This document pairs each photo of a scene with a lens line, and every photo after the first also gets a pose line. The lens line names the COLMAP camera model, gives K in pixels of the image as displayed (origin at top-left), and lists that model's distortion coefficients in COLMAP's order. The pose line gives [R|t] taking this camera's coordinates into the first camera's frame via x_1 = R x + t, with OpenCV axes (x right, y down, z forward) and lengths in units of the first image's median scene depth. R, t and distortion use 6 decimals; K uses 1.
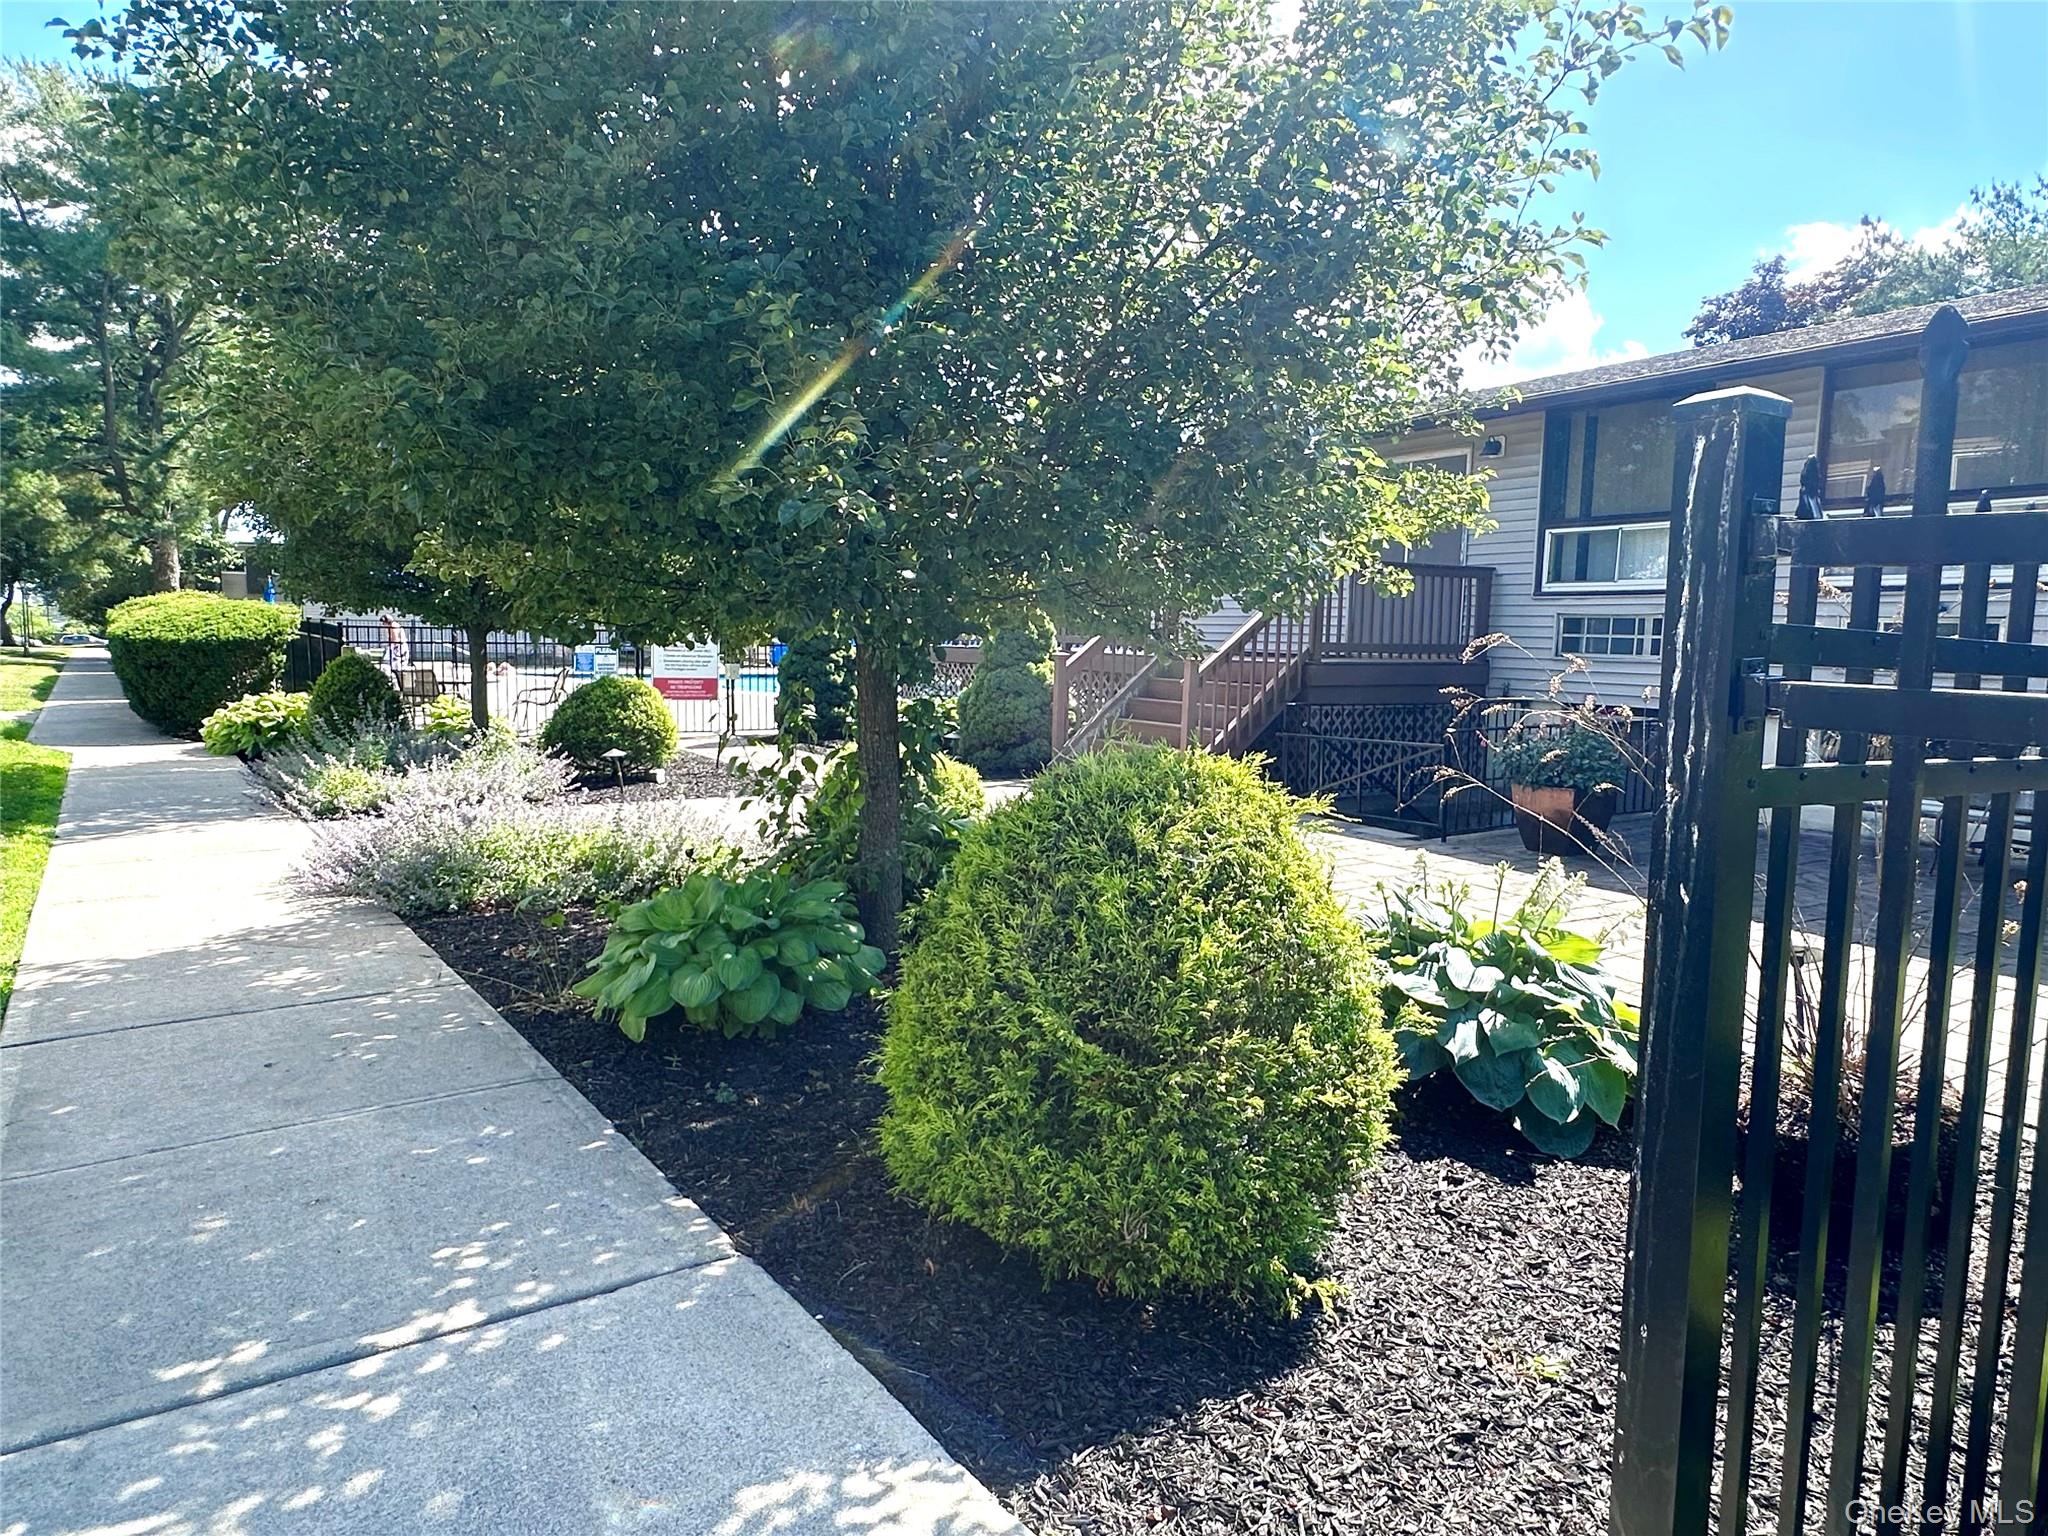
lens RADIAL K [[1238.0, 0, 1024.0], [0, 1238.0, 768.0], [0, 0, 1]] dist [-0.006185, -0.002268]
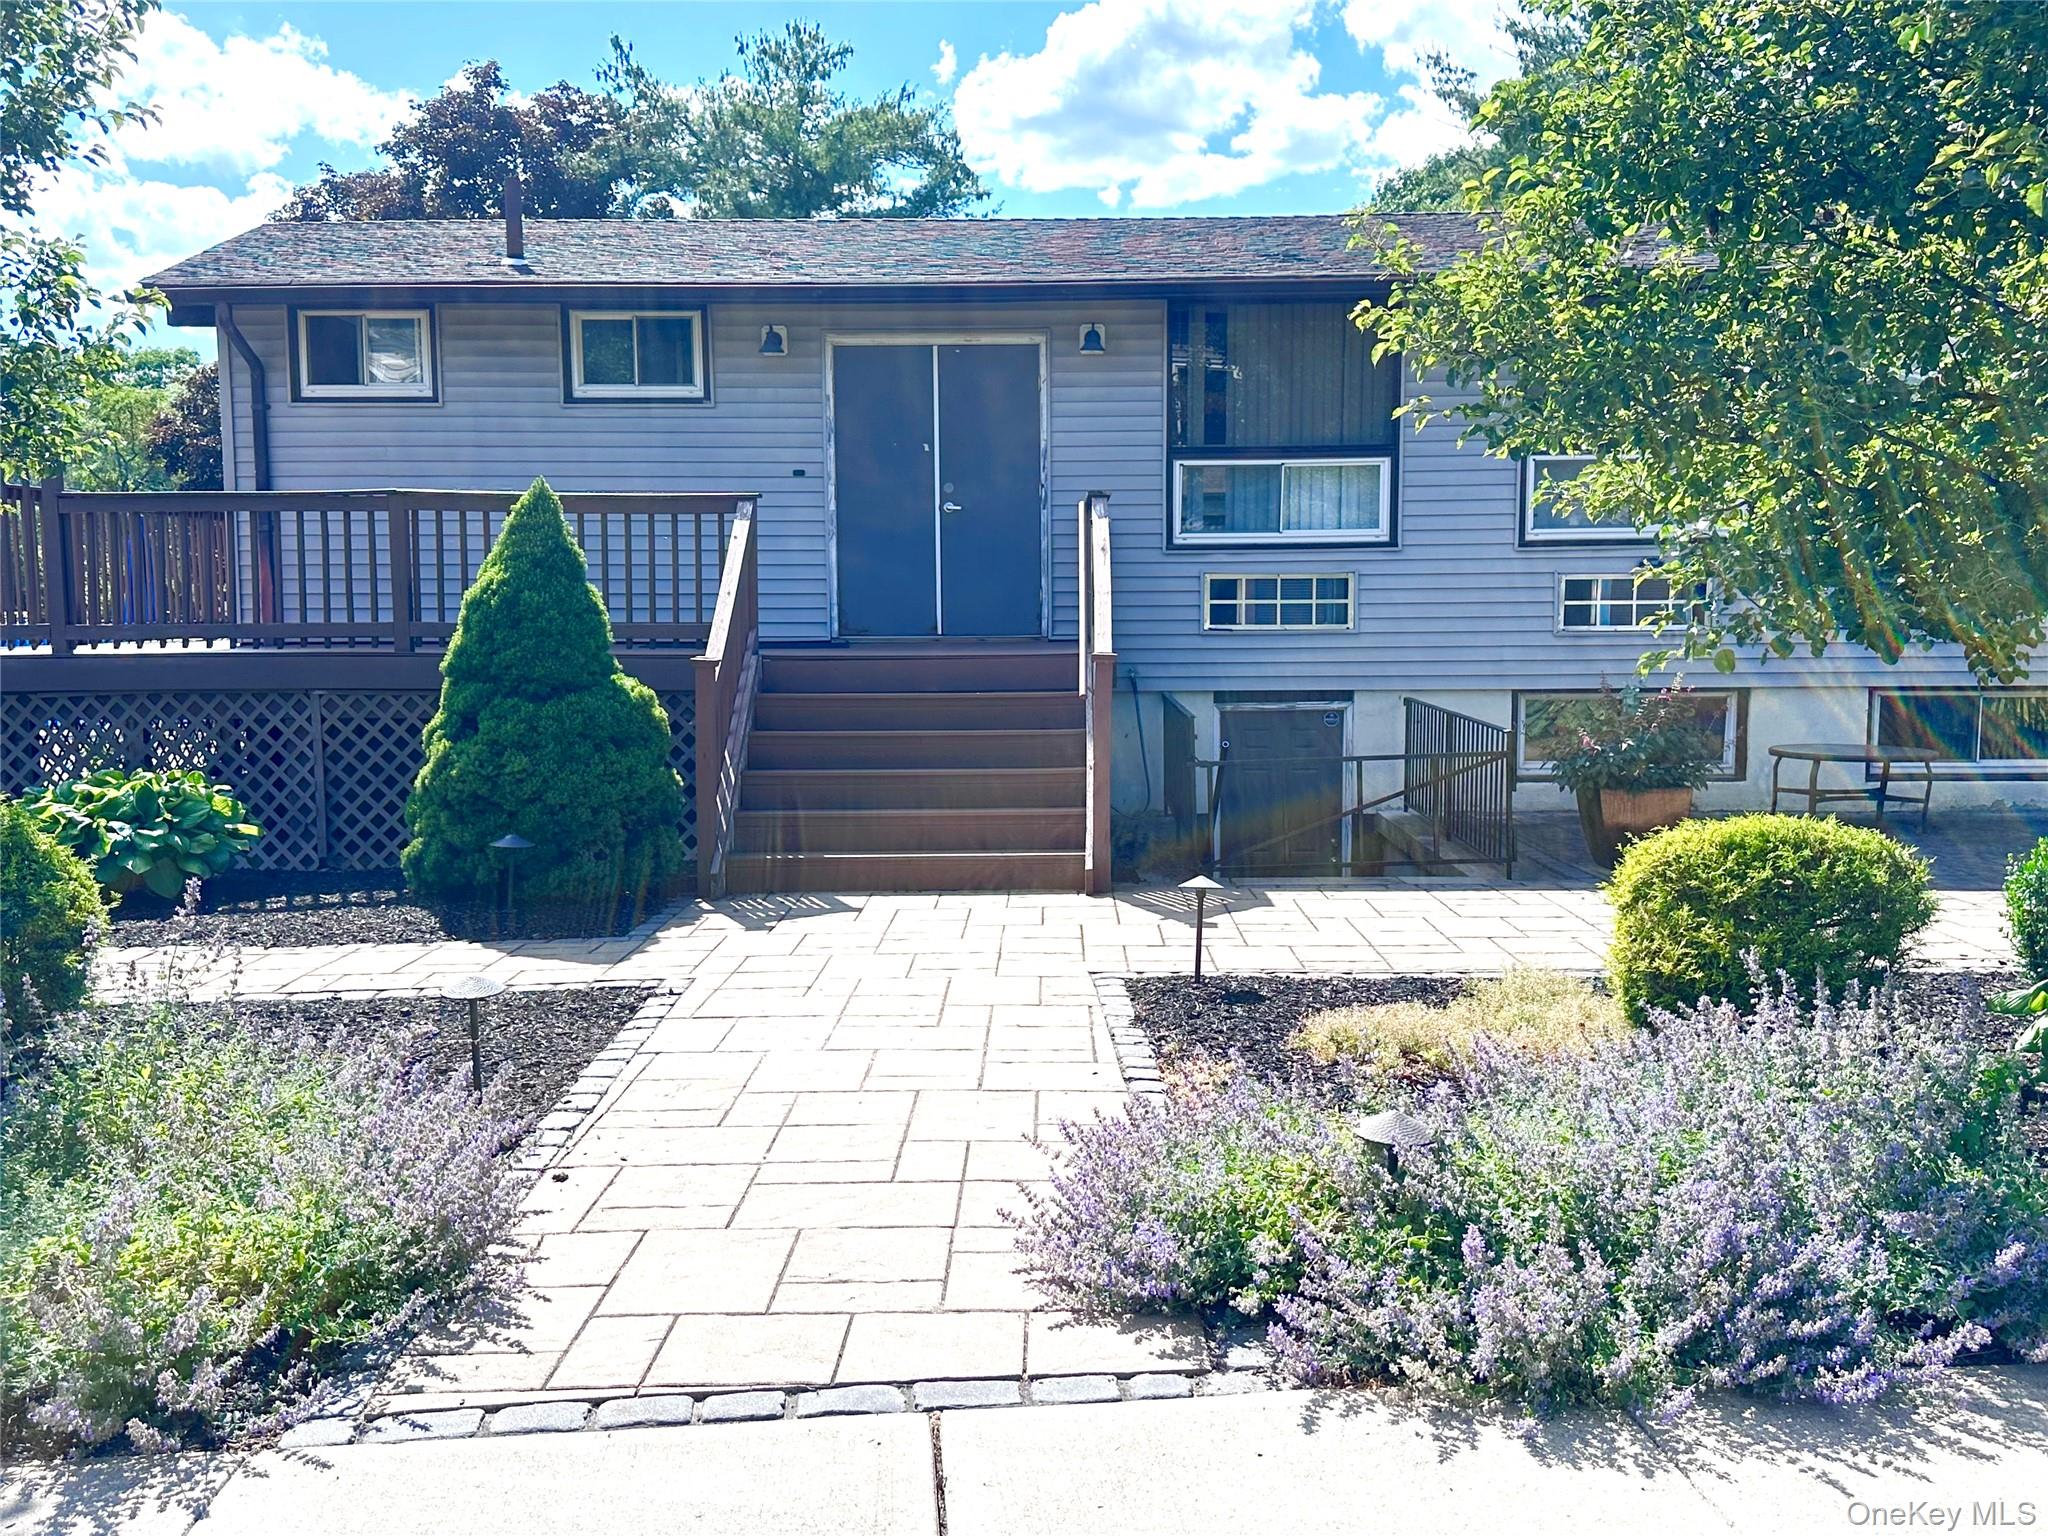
lens RADIAL K [[1896.1, 0, 1024.0], [0, 1896.1, 768.0], [0, 0, 1]] dist [0.077796, -0.001923]
pose [[0.522838, -0.099769, 0.846573, -0.605138], [0.112246, 0.992537, 0.047648, -0.074896], [-0.845009, 0.070113, 0.530135, 0.490010]]
